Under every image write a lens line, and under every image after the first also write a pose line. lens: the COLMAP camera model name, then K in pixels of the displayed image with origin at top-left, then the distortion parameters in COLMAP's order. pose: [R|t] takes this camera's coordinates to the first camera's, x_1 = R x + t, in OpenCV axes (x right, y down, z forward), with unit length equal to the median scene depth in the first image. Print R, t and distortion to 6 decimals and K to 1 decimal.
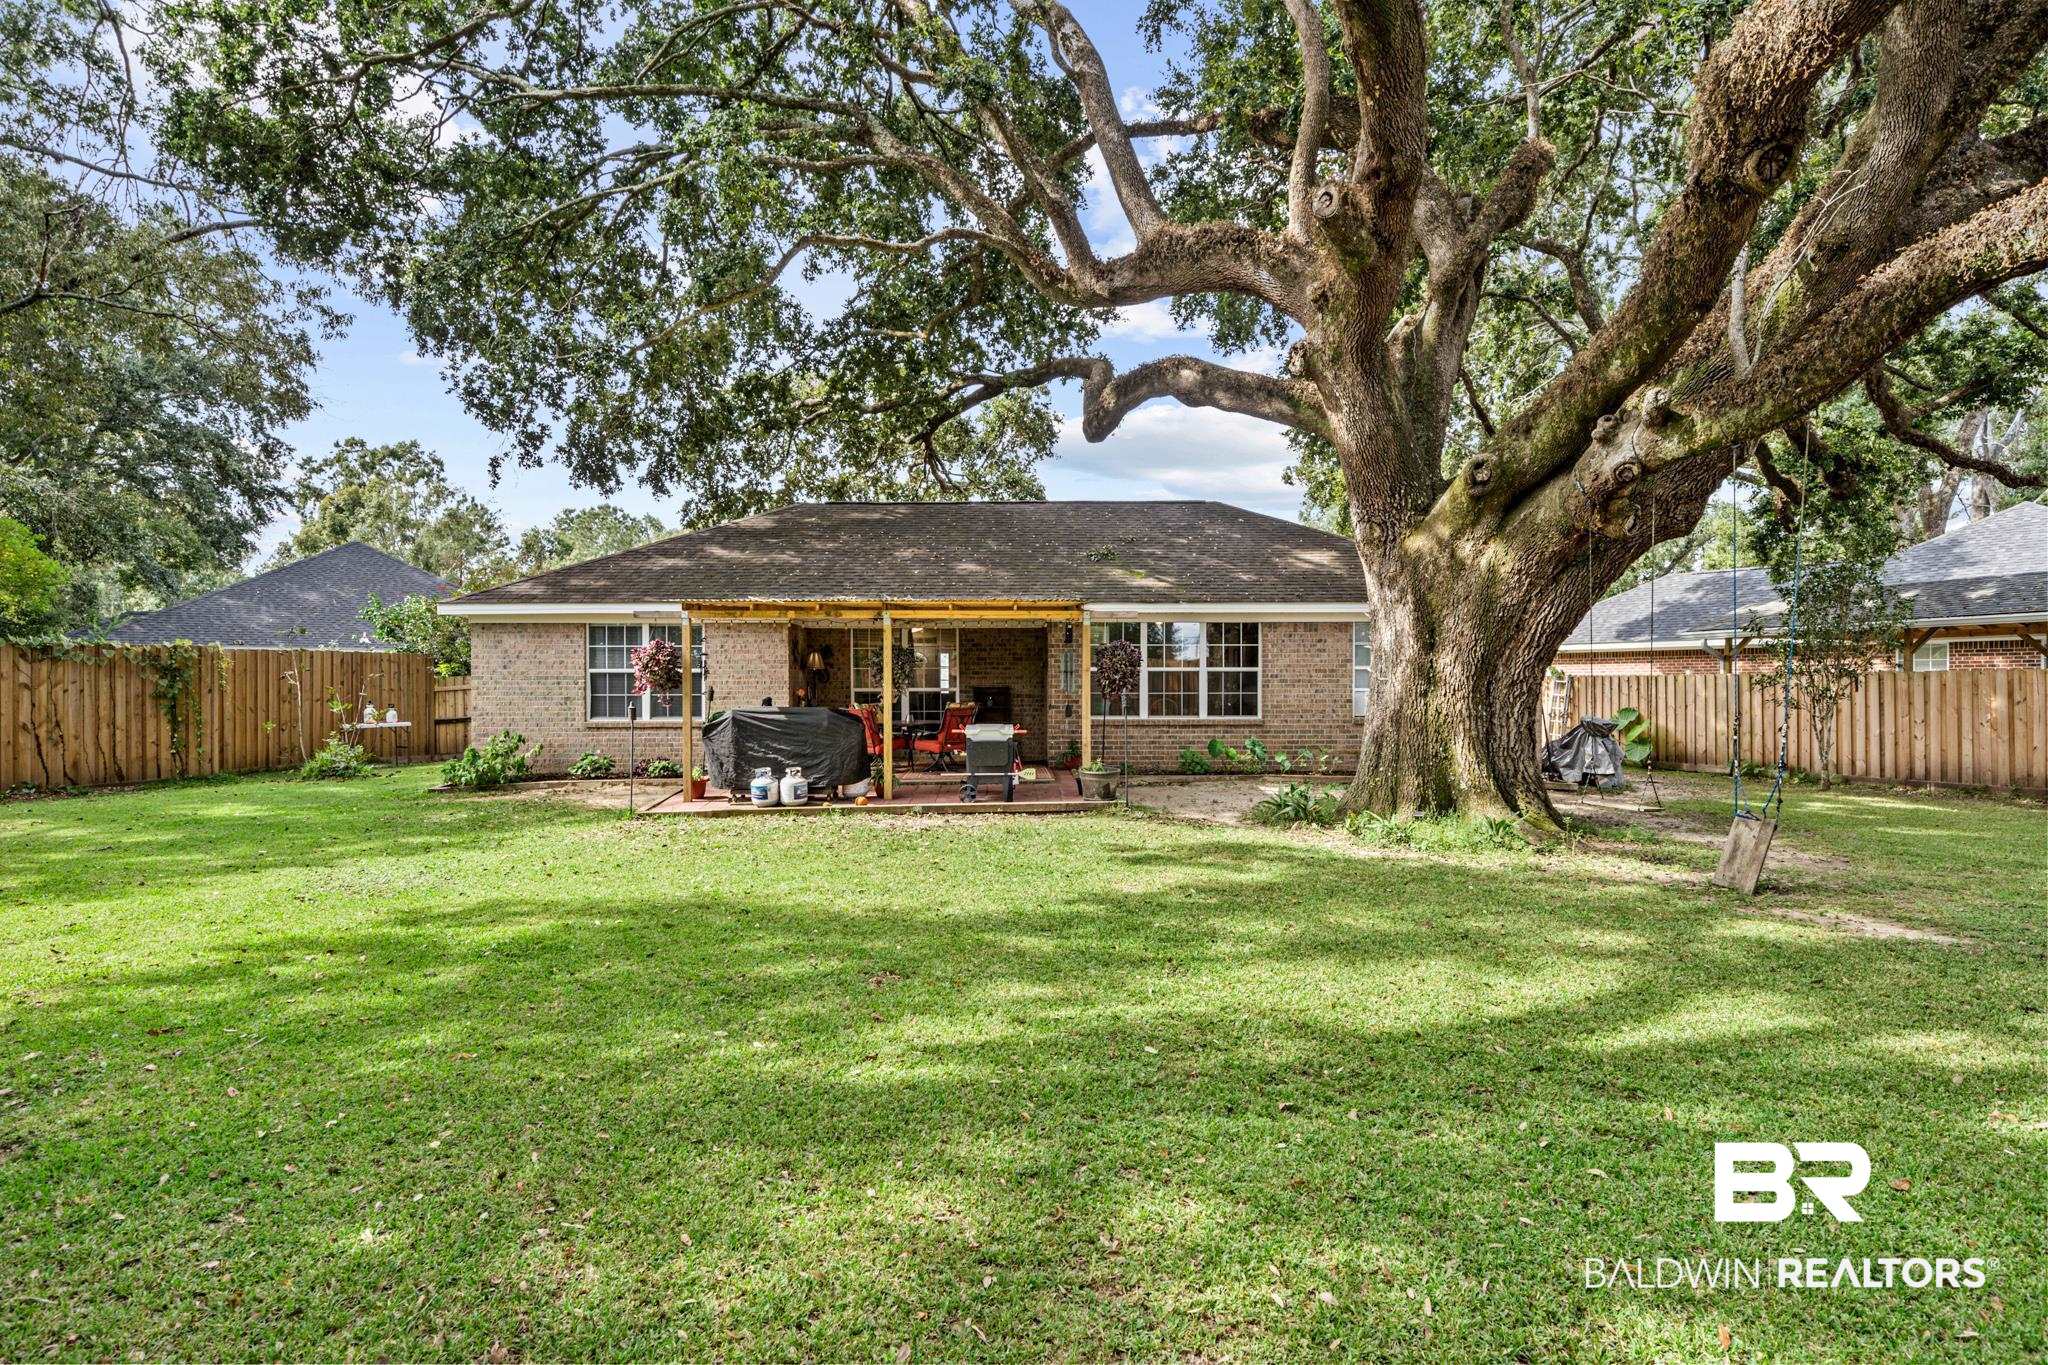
lens RADIAL K [[1054.8, 0, 1023.8], [0, 1054.8, 686.7], [0, 0, 1]] dist [0.002039, 0.000459]
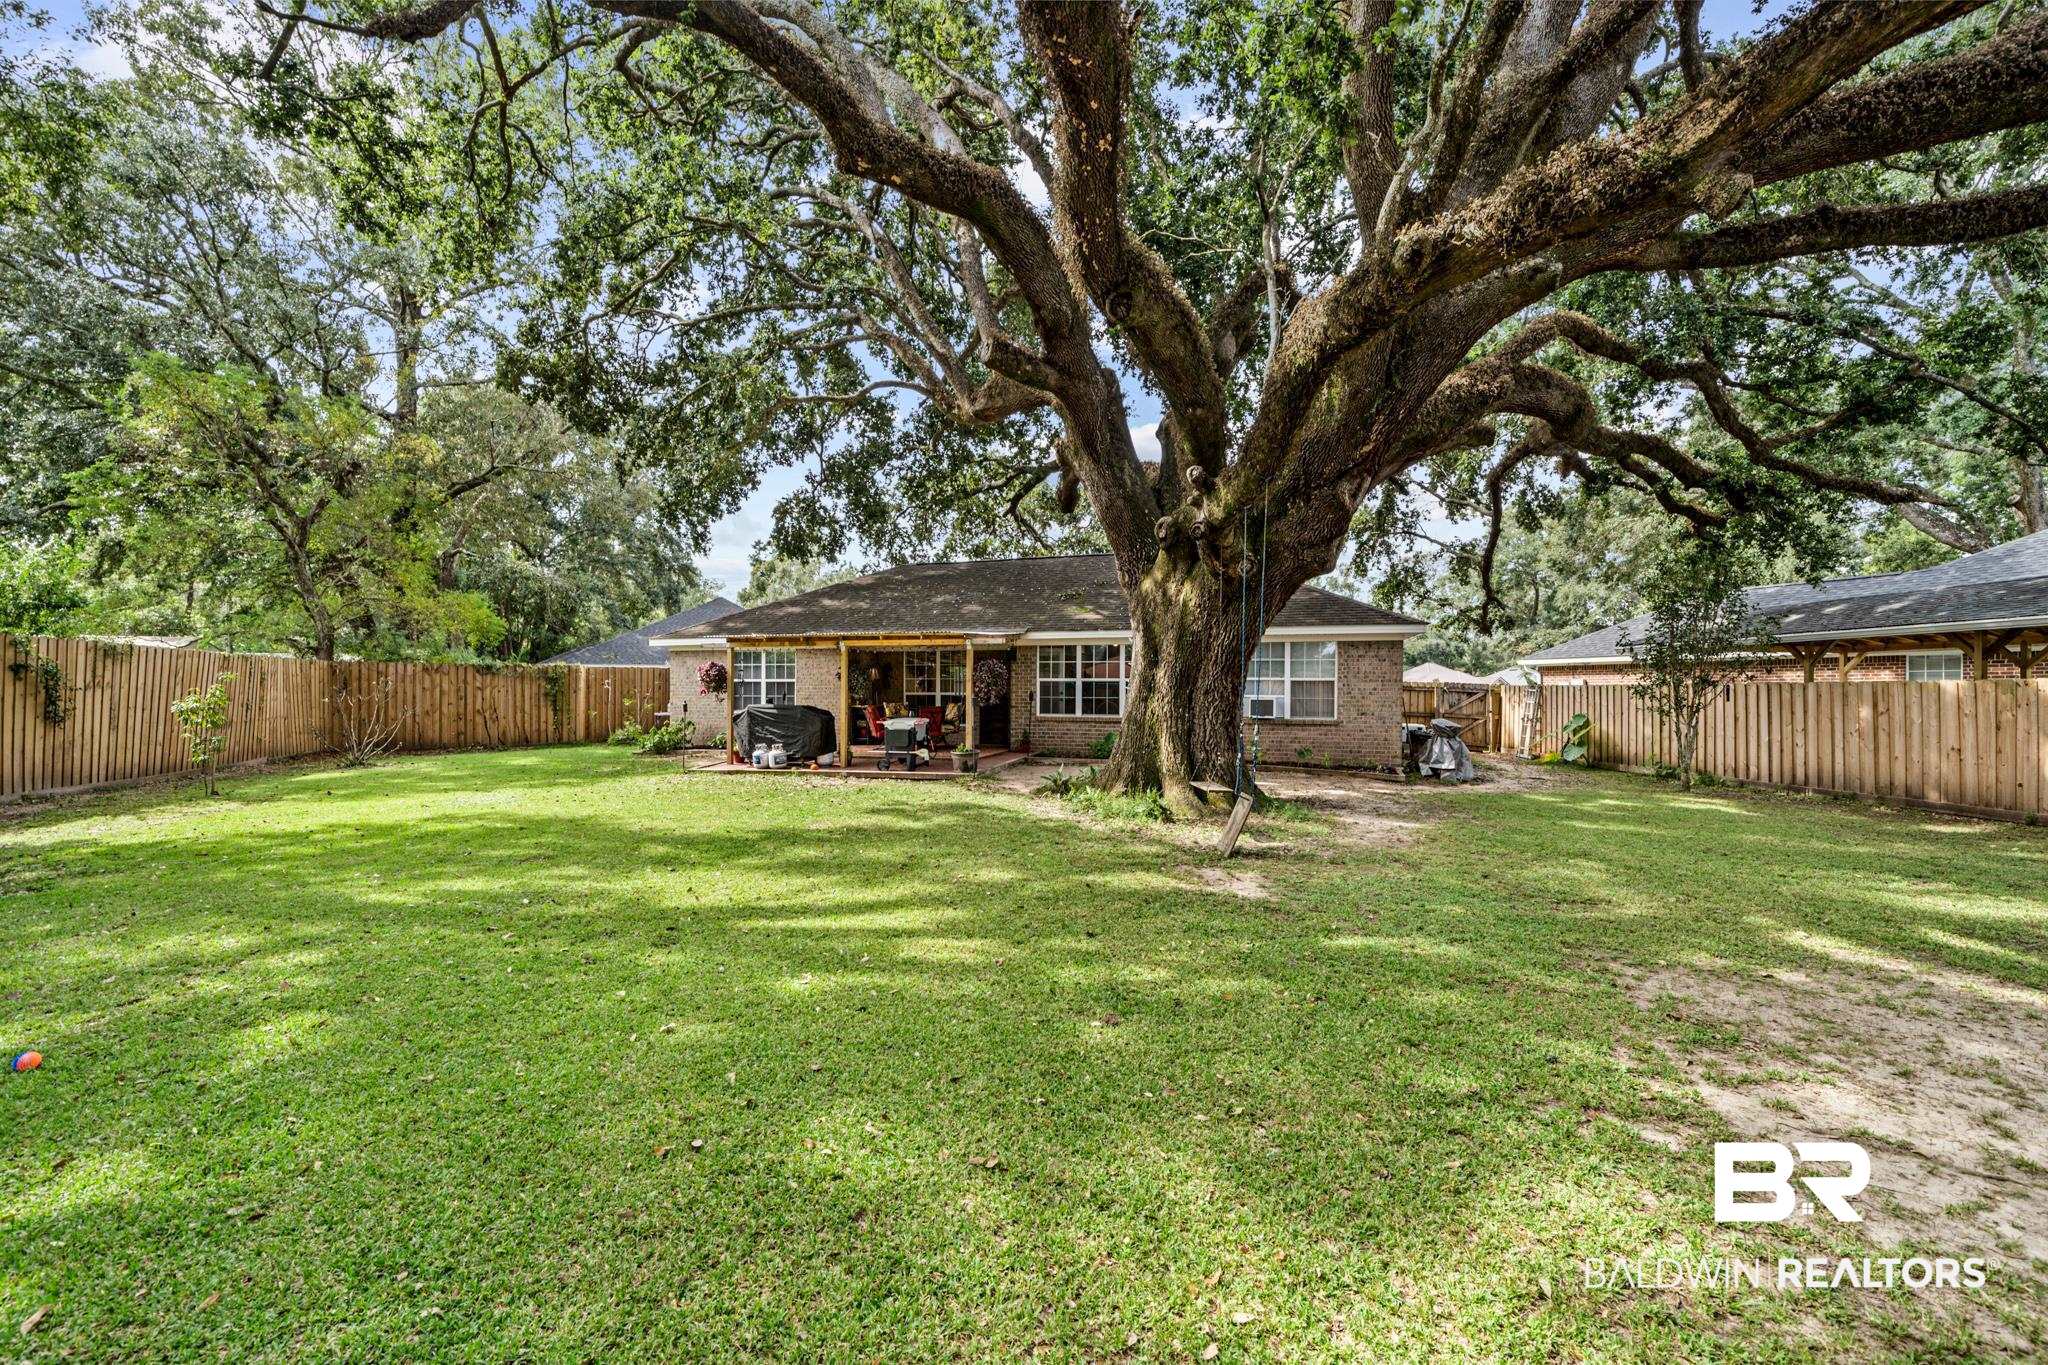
lens RADIAL K [[805.8, 0, 1023.5], [0, 805.8, 690.5], [0, 0, 1]] dist [-0.001240, -0.000170]
pose [[0.950623, 0.005251, -0.310305, 0.371091], [-0.005449, 0.999985, 0.000228, -0.002431], [0.310301, 0.001474, 0.950637, -0.003071]]
